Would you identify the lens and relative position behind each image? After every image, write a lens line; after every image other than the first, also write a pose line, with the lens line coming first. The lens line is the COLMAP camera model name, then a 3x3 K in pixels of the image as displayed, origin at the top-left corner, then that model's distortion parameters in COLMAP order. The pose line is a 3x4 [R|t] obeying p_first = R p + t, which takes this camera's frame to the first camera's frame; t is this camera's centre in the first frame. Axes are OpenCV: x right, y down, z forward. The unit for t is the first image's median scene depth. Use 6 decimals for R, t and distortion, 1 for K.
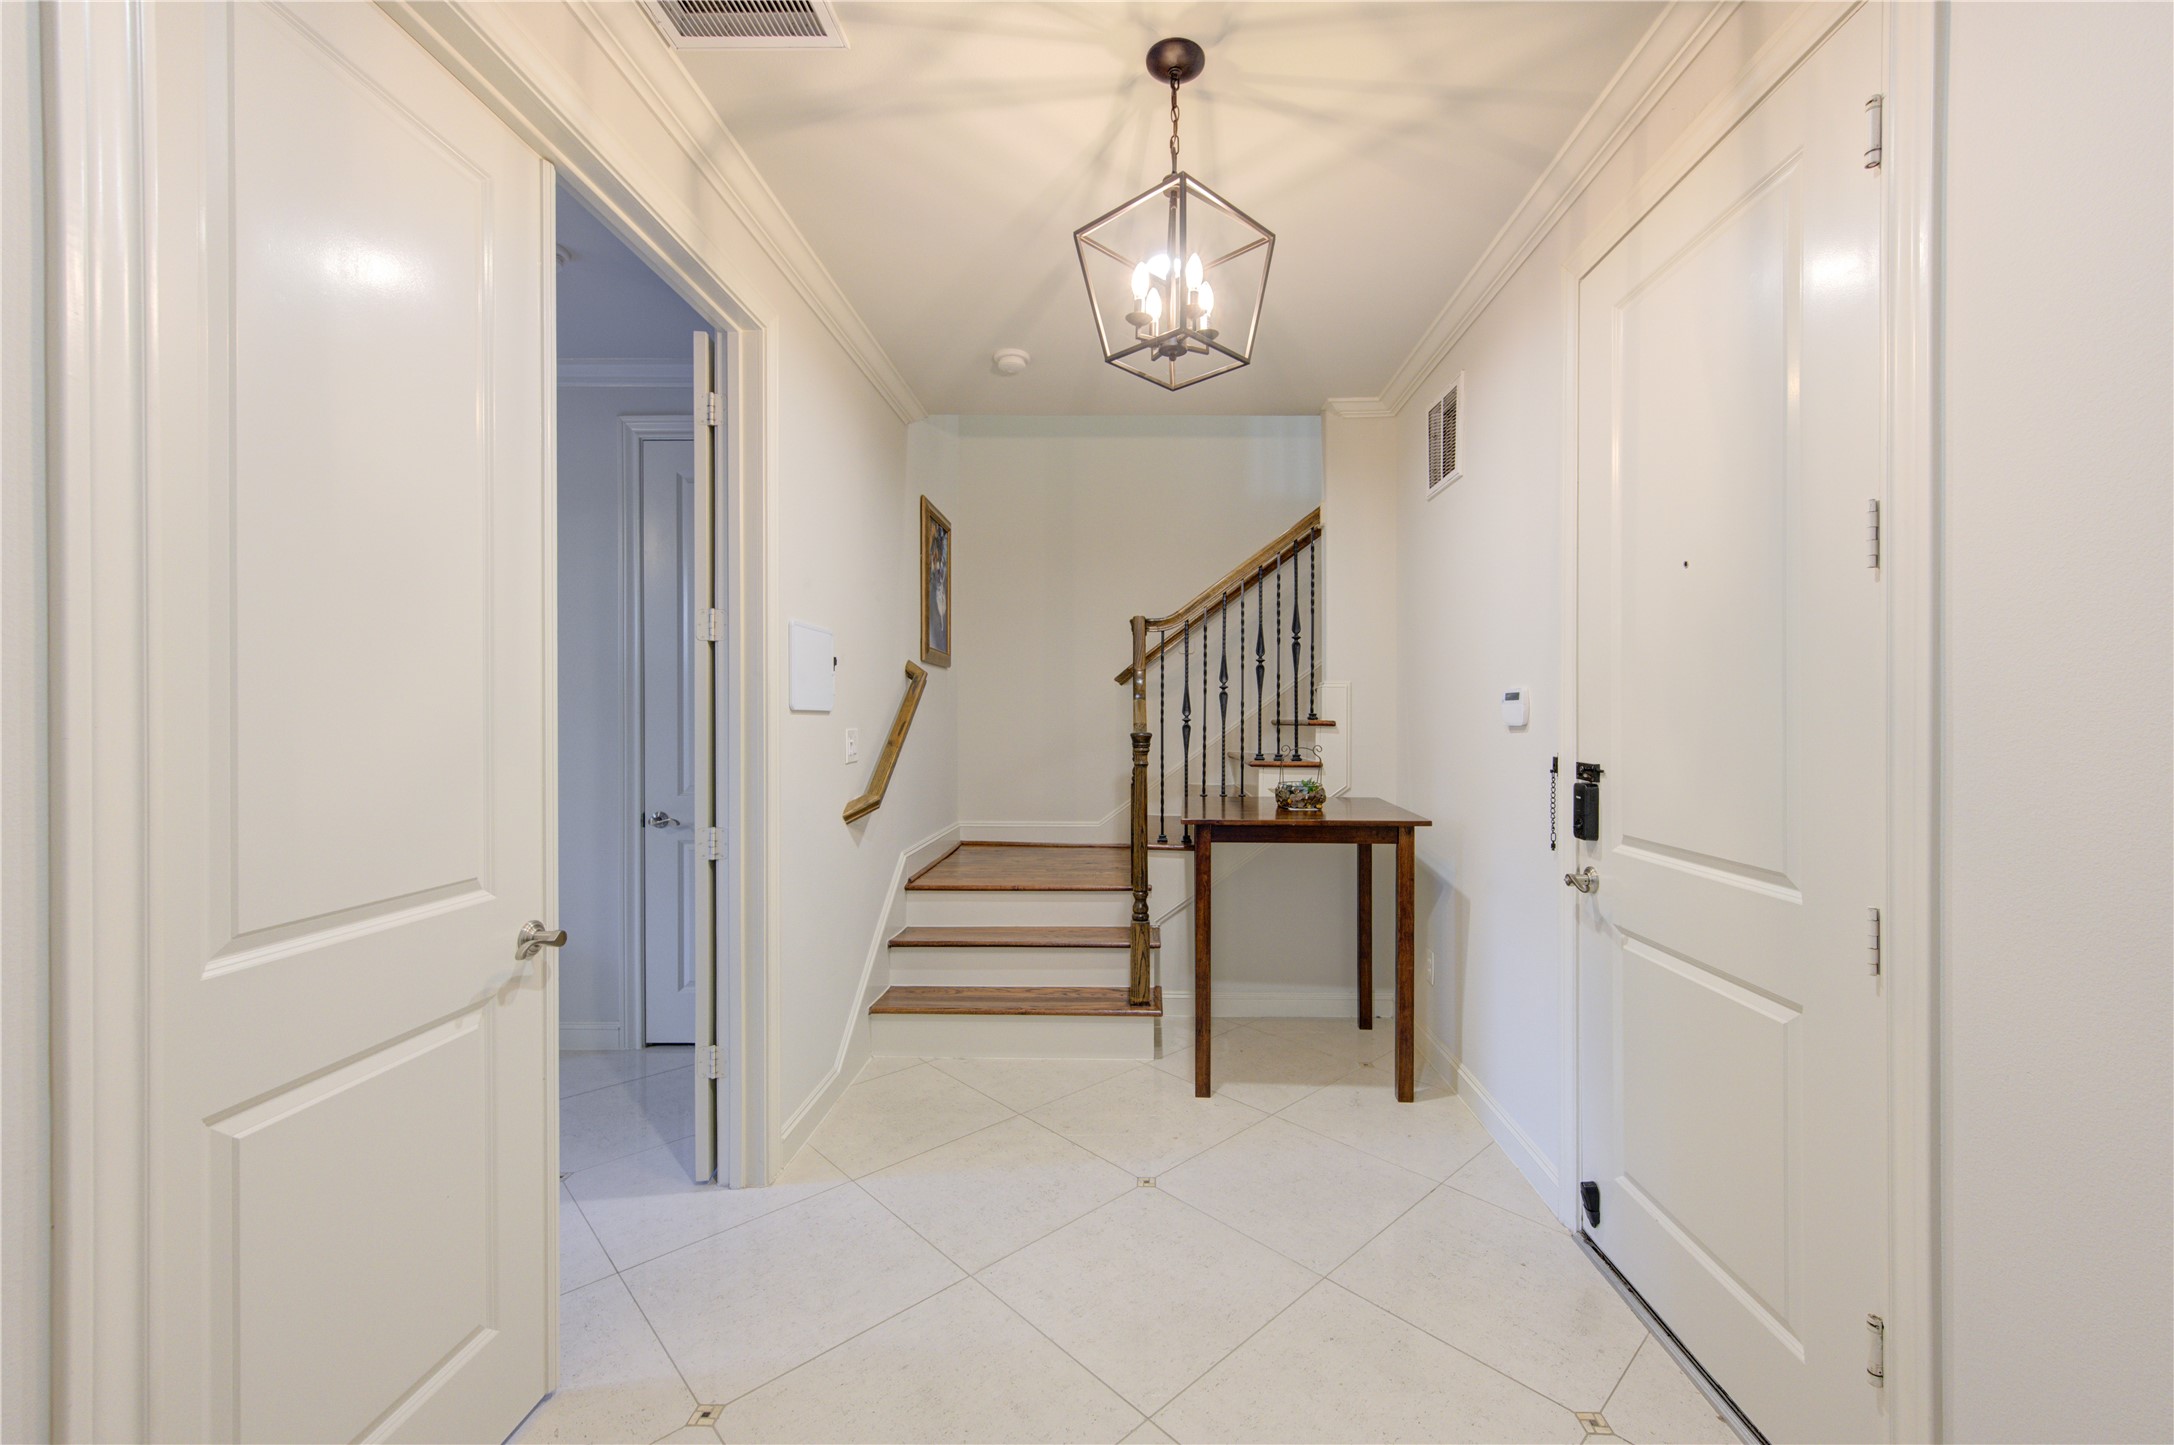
lens RADIAL K [[848.9, 0, 1089.9], [0, 848.9, 726.2], [0, 0, 1]] dist [0.003014, 0.000139]
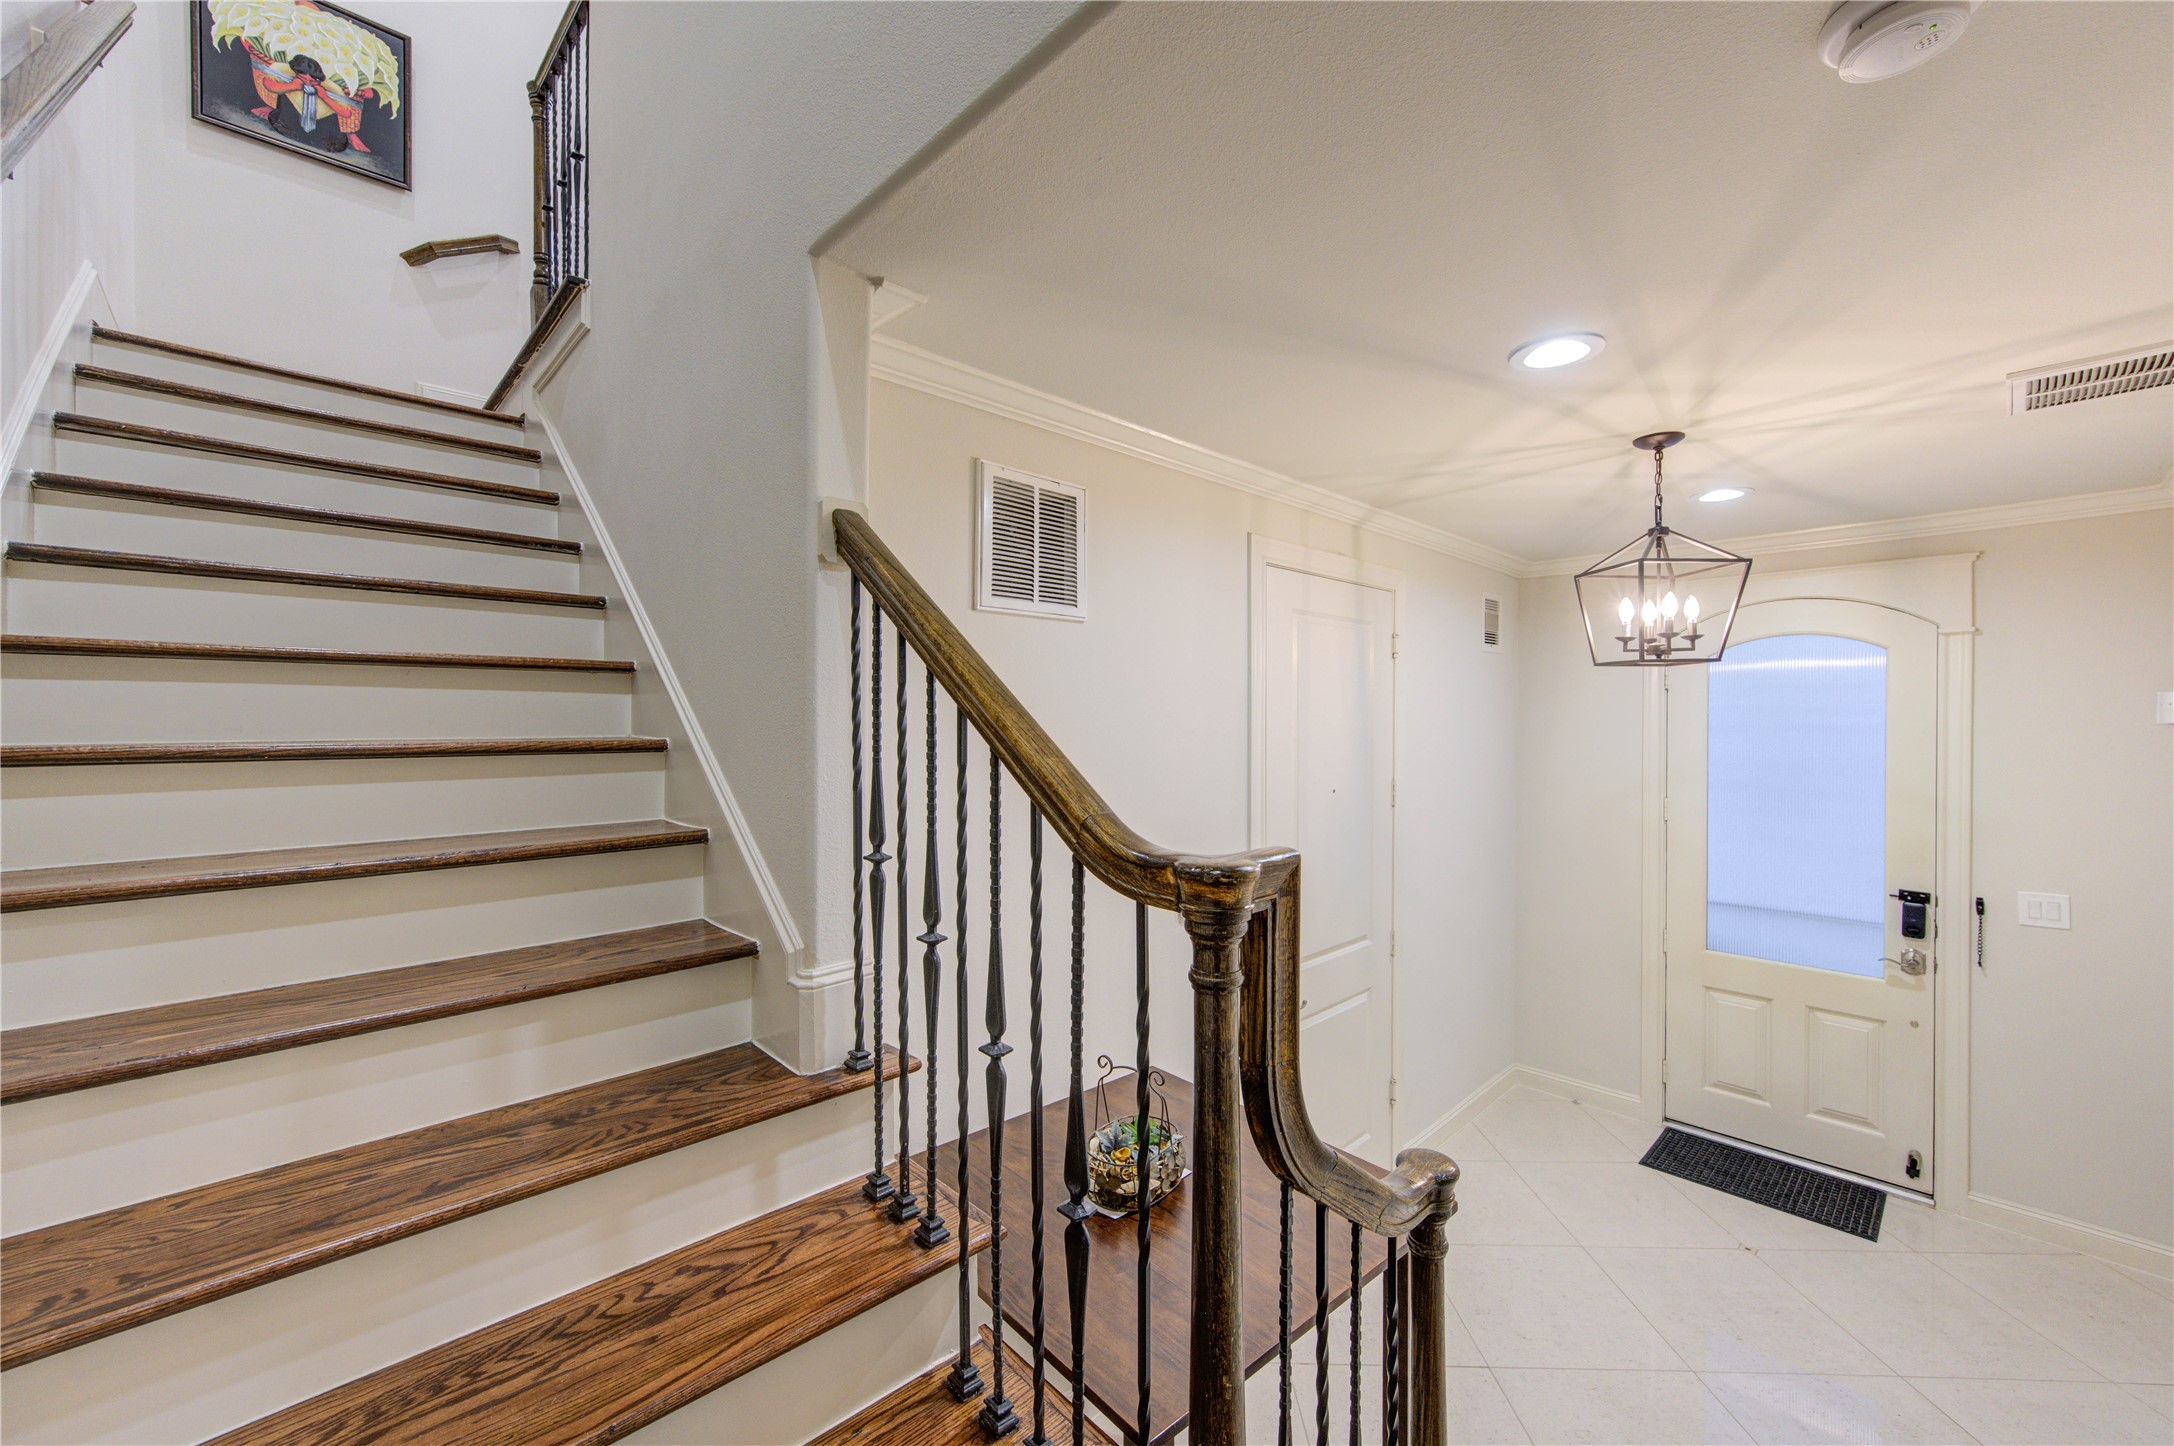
lens RADIAL K [[848.9, 0, 1090.7], [0, 848.9, 724.3], [0, 0, 1]] dist [0.003014, 0.000139]
pose [[-0.715202, -0.003155, 0.698911, -0.187364], [0.001123, 0.999983, 0.005663, -0.310812], [-0.698917, 0.004835, -0.715187, 2.424337]]
